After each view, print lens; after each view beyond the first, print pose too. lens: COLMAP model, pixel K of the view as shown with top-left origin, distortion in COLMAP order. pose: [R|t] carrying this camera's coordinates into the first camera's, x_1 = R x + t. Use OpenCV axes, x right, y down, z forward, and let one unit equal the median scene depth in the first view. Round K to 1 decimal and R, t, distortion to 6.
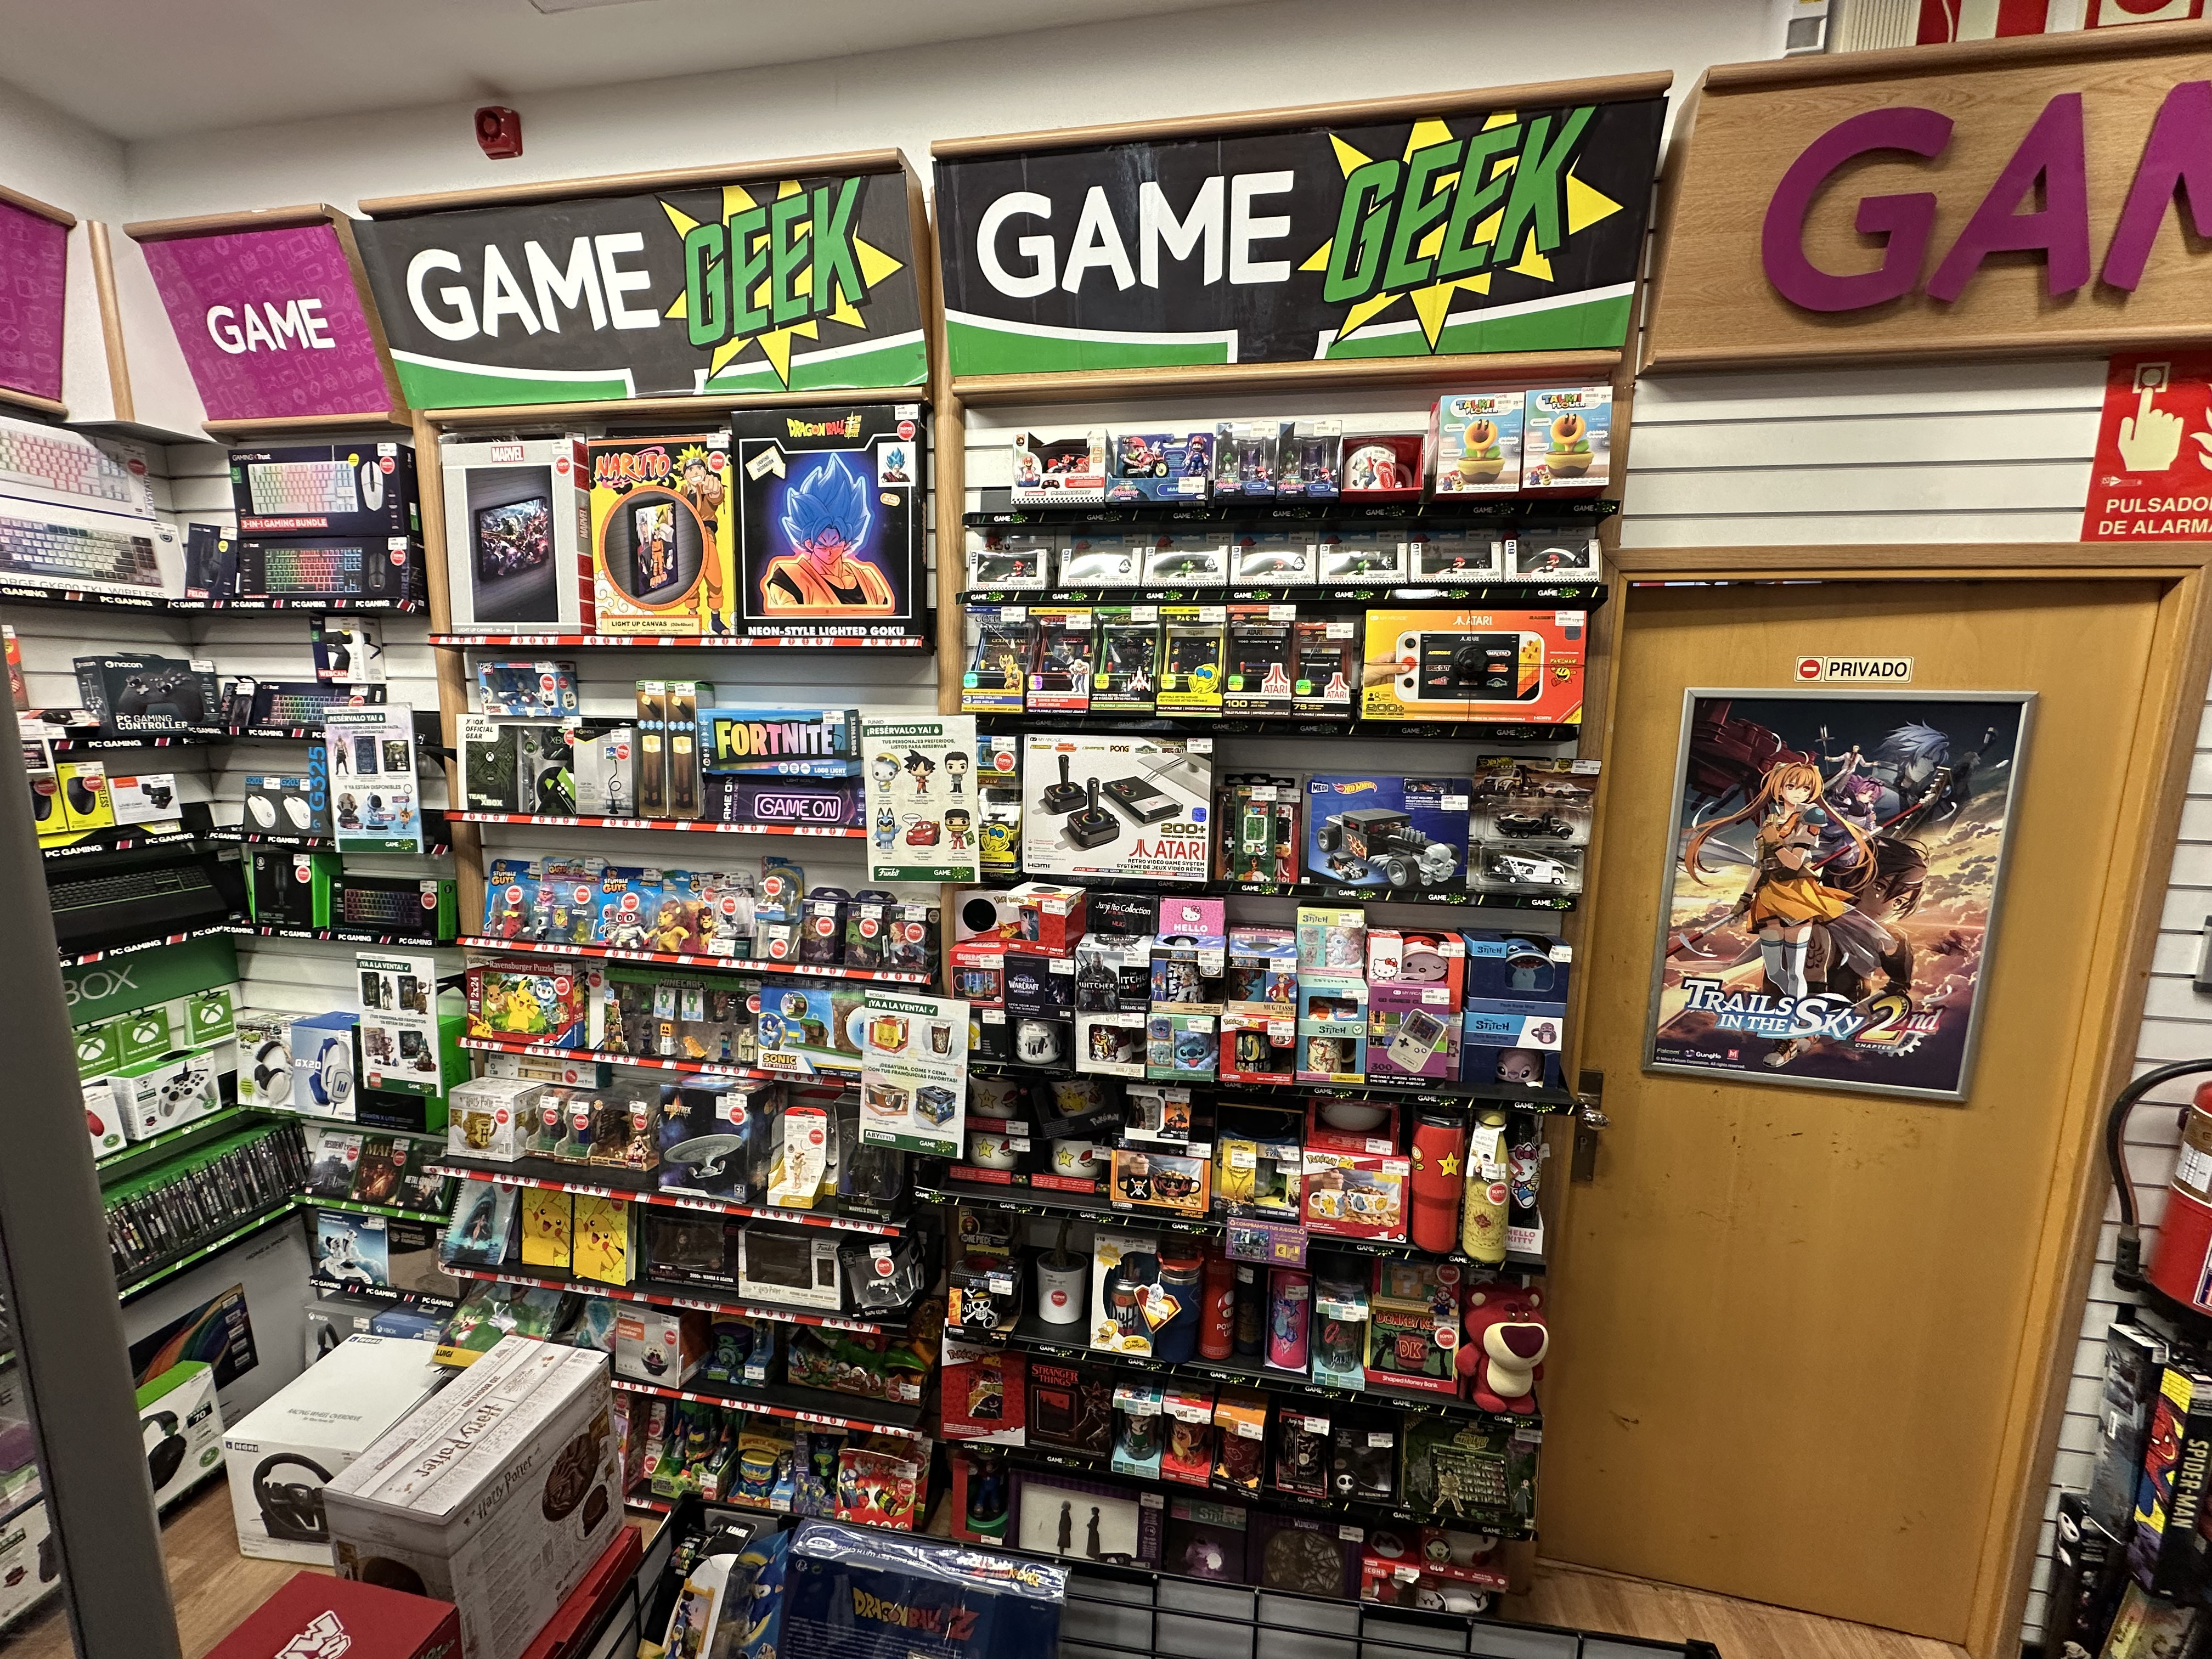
lens RADIAL K [[878.0, 0, 1104.3], [0, 878.0, 828.0], [0, 0, 1]] dist [-0.002407, 0.000552]
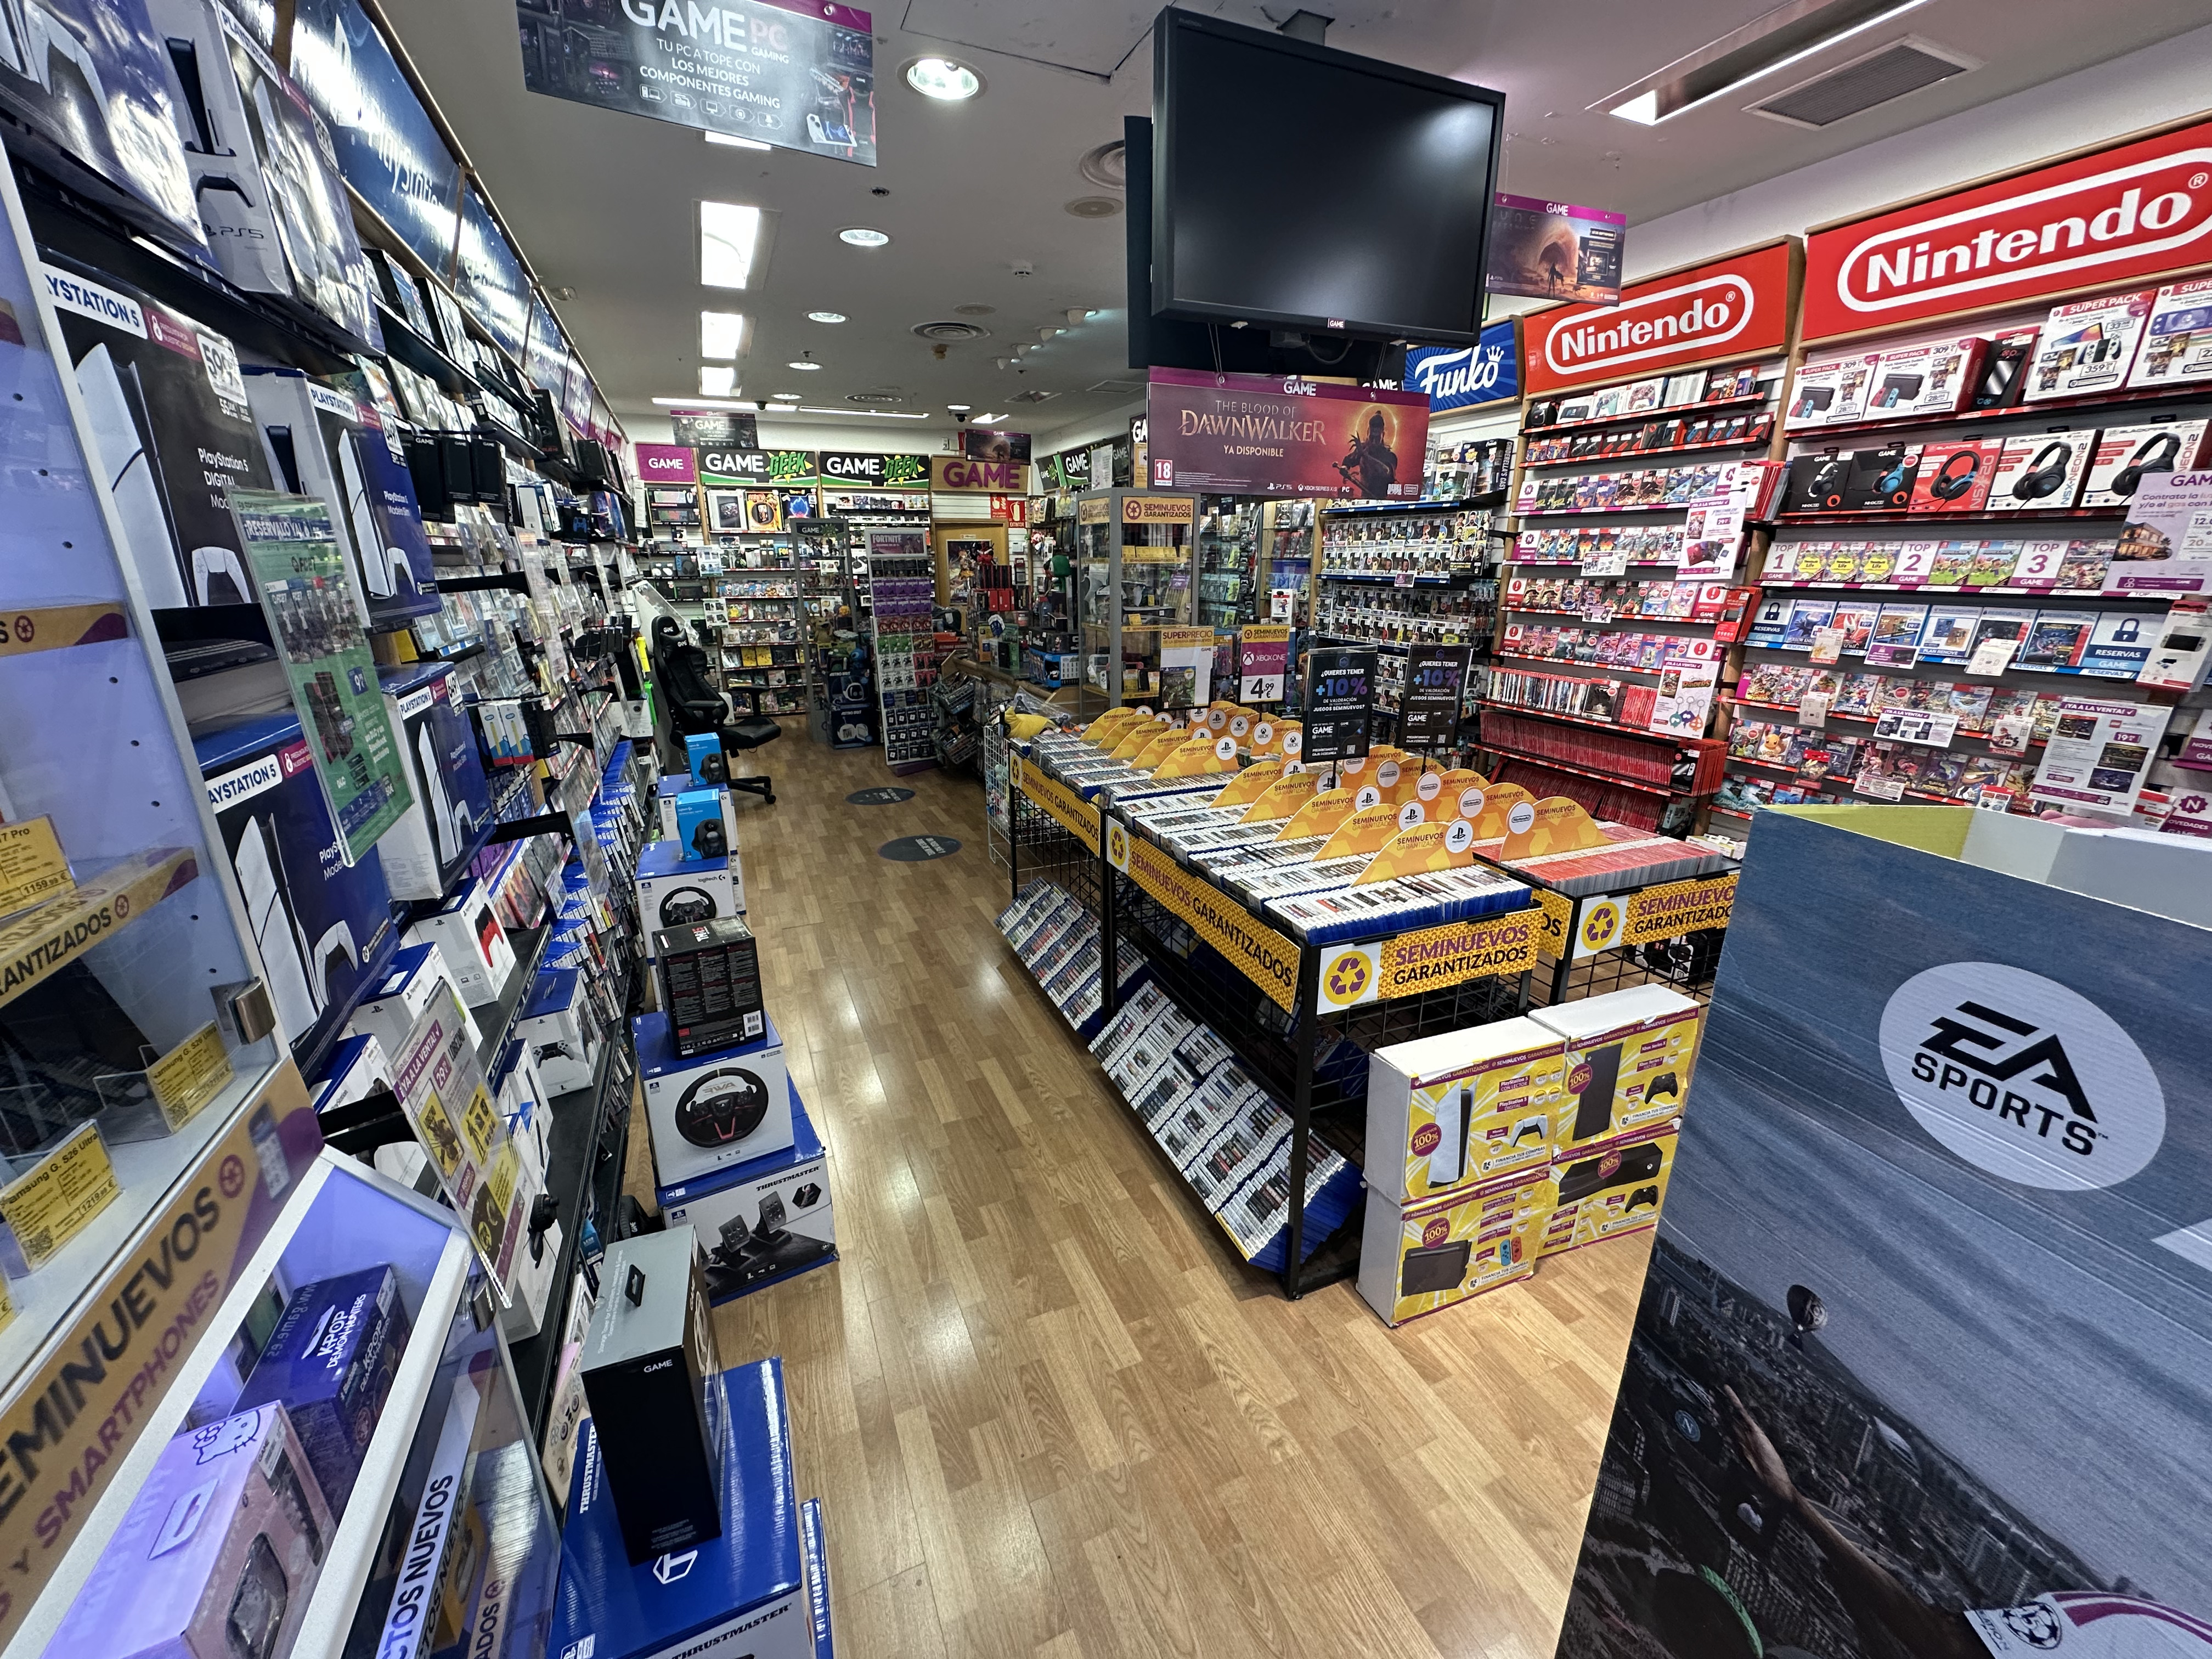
lens RADIAL K [[878.0, 0, 1104.3], [0, 878.0, 828.0], [0, 0, 1]] dist [-0.002407, 0.000552]
pose [[0.829712, -0.180300, 0.528271, -1.994623], [0.097801, 0.978714, 0.180428, 0.796423], [-0.549557, -0.098038, 0.829684, -4.797997]]
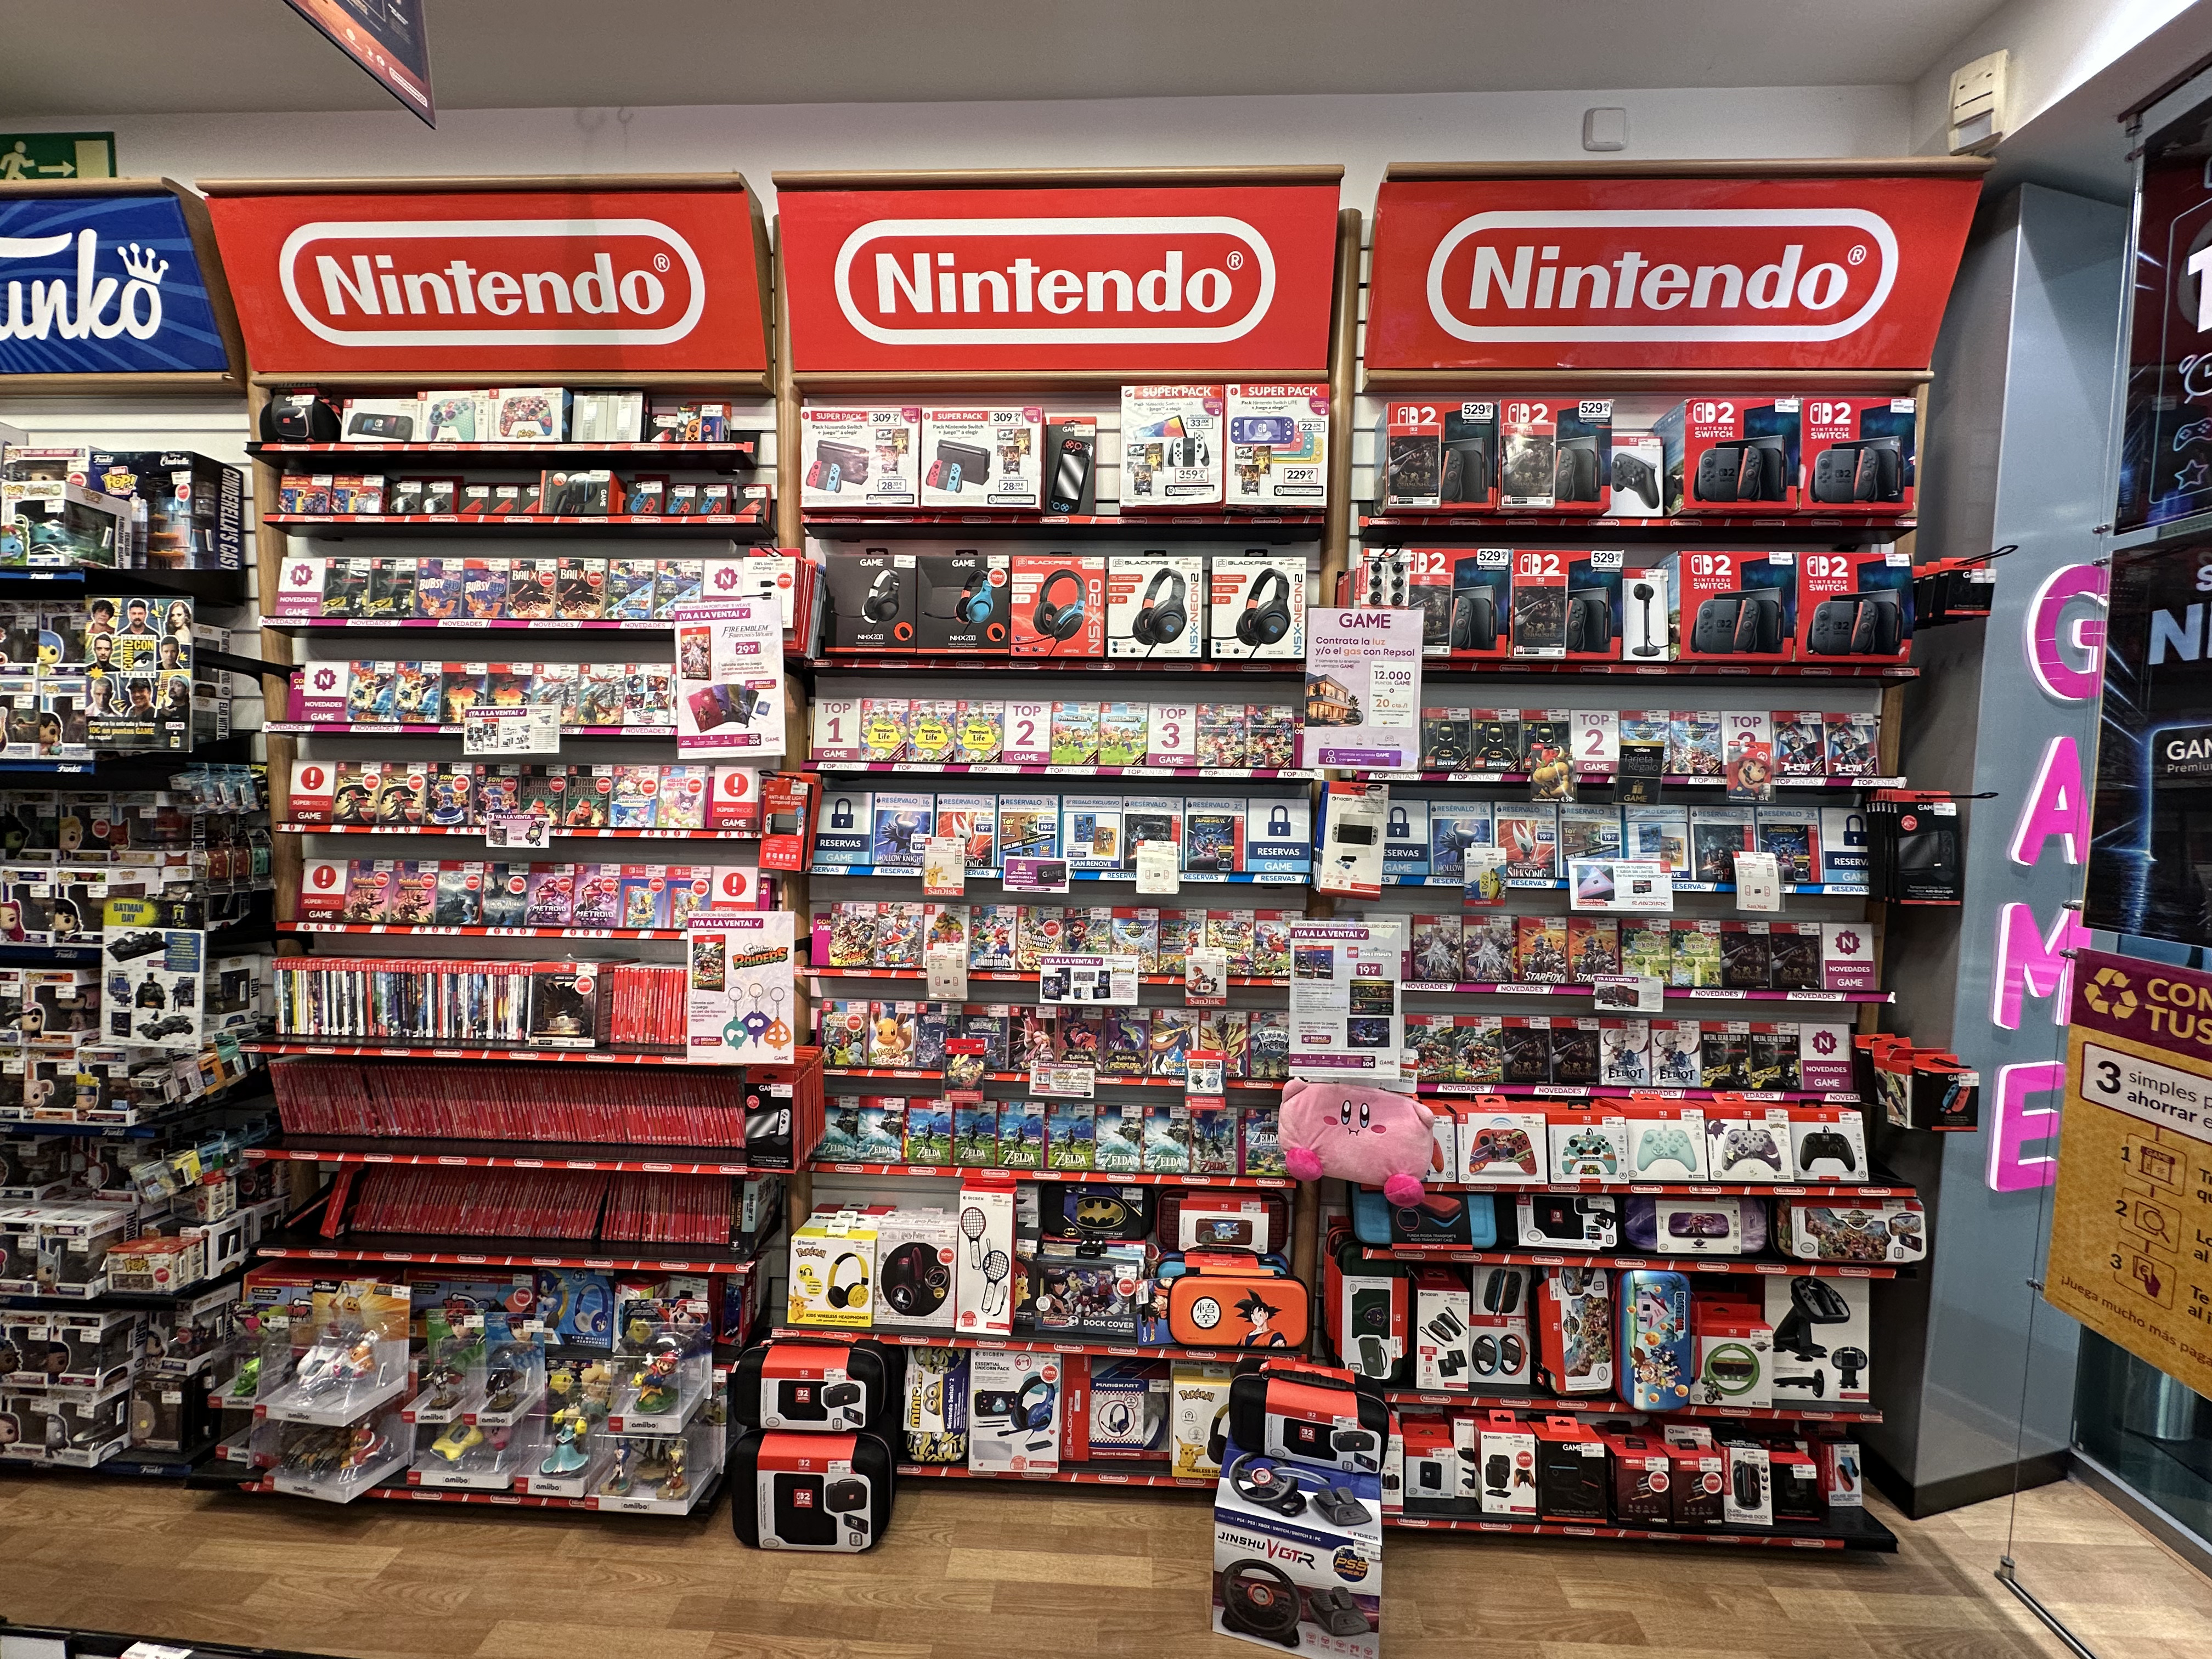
lens RADIAL K [[878.0, 0, 1104.3], [0, 878.0, 828.0], [0, 0, 1]] dist [-0.002407, 0.000552]
pose [[-0.134935, -0.082907, 0.987380, -0.775530], [0.134269, 0.985772, 0.101122, 0.771810], [-0.981715, 0.146219, -0.121884, -4.124978]]
